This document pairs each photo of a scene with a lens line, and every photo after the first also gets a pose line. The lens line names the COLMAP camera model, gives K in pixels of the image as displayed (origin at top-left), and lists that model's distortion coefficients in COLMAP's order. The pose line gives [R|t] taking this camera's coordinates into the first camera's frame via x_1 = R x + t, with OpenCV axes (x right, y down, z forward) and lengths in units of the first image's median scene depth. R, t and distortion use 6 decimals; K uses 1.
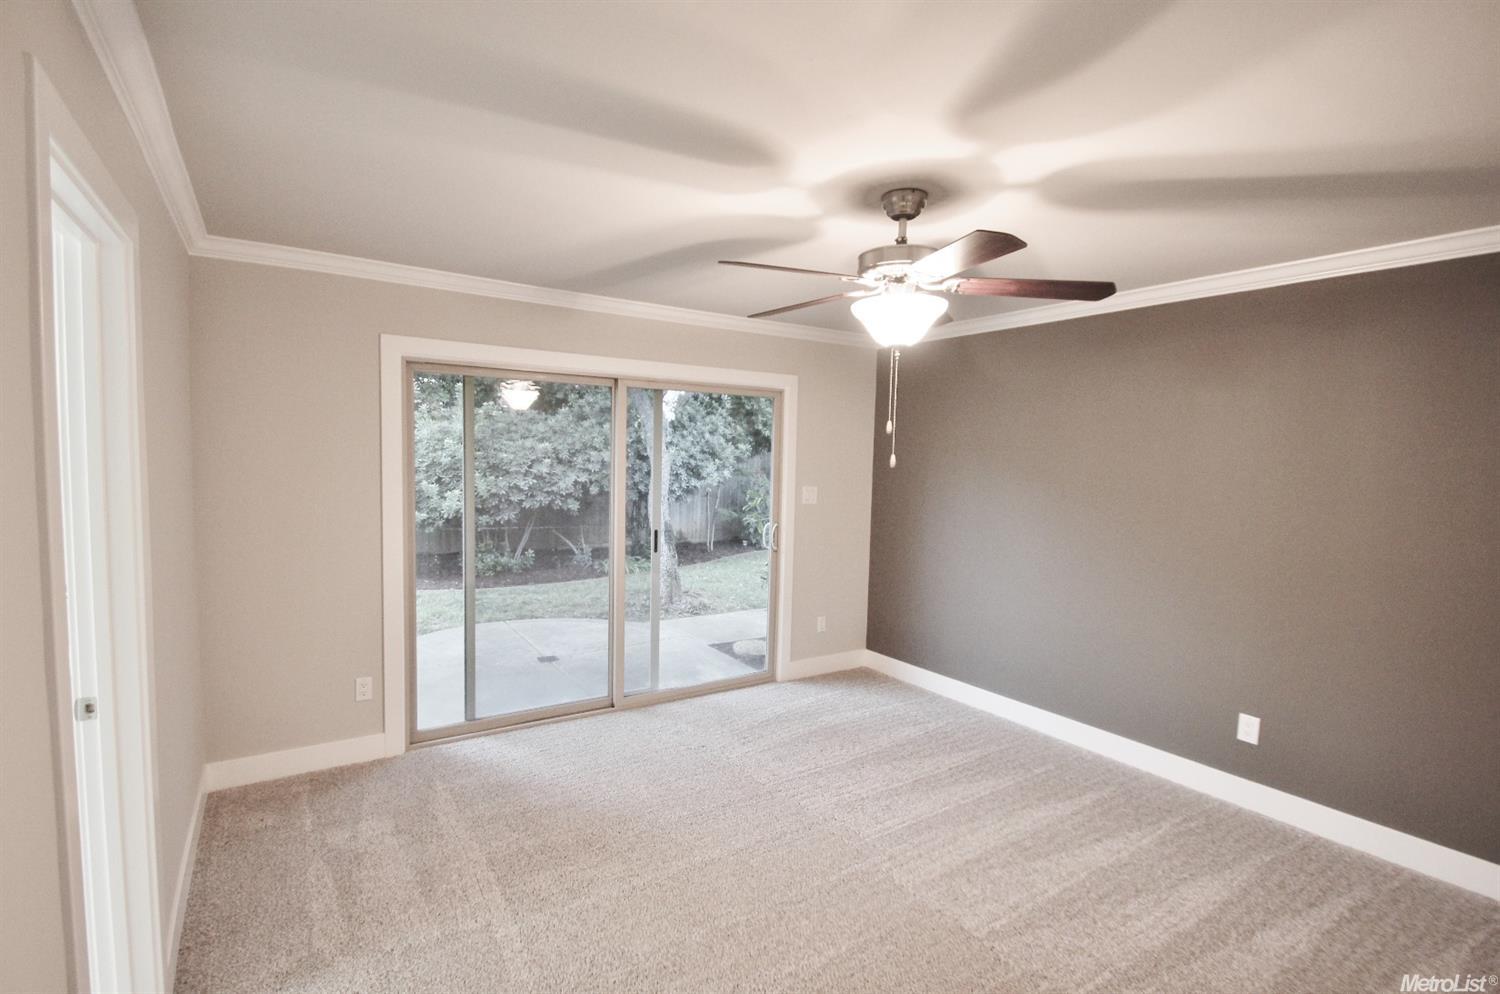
lens RADIAL K [[691.6, 0, 736.5], [0, 691.6, 502.8], [0, 0, 1]] dist [0.010140, -0.018025]
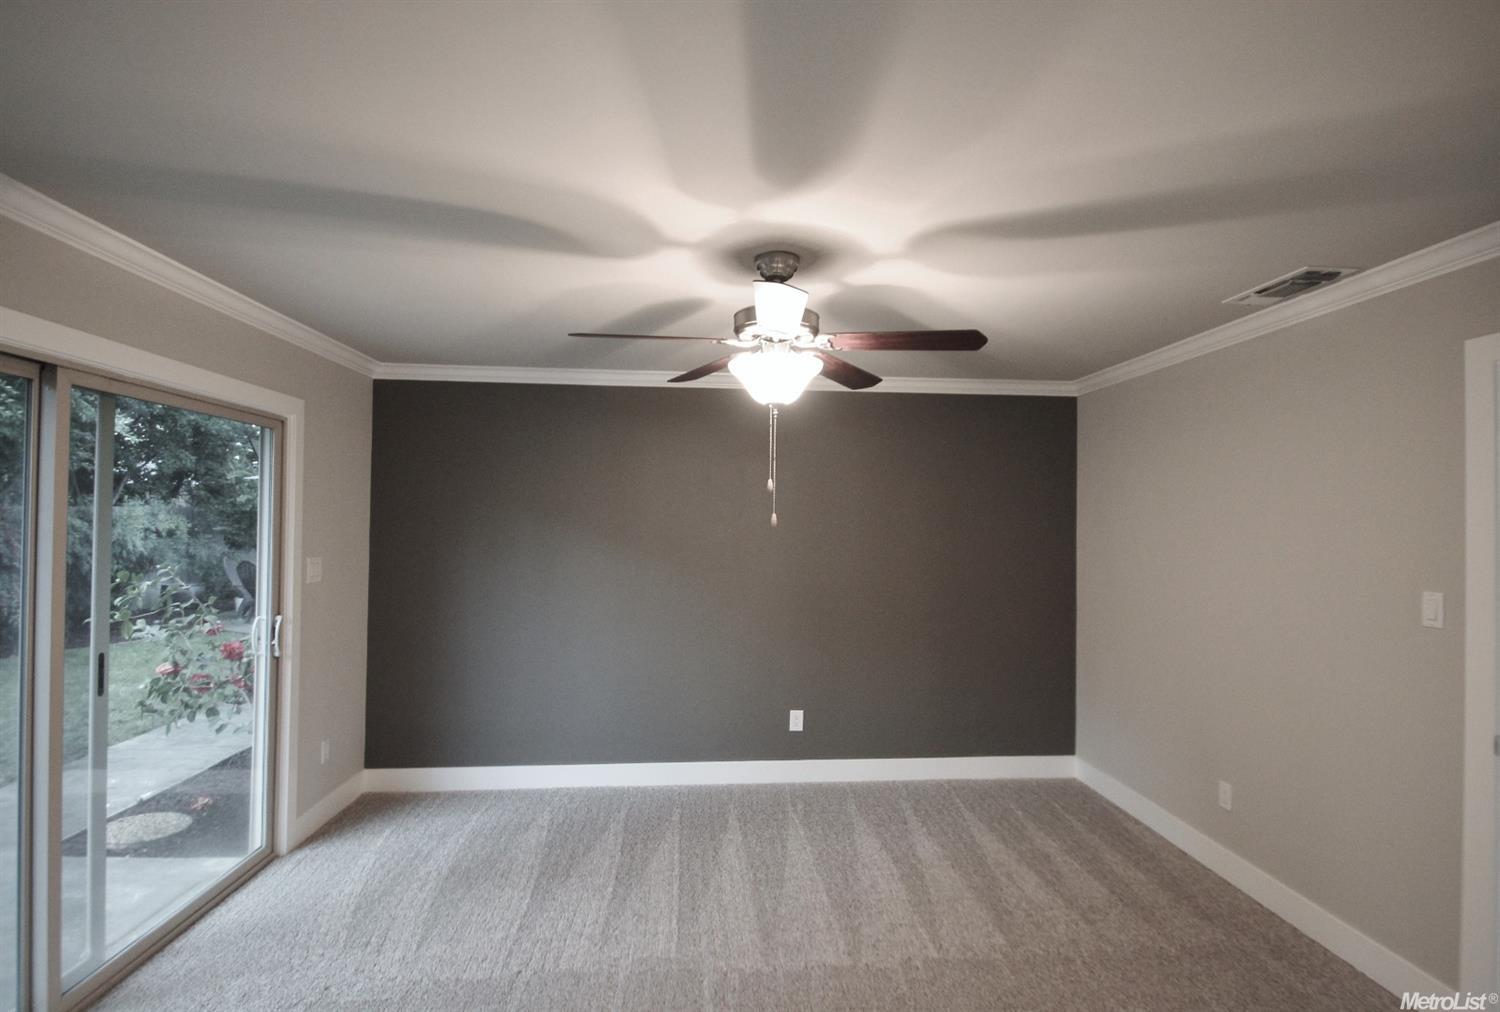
lens RADIAL K [[712.5, 0, 750.0], [0, 712.5, 506.0], [0, 0, 1]] dist [-0.008210, -0.000387]
pose [[0.478973, 0.006691, 0.877804, -0.487803], [0.061853, 0.997228, -0.041351, -0.028856], [-0.875648, 0.074101, 0.477231, 0.397389]]
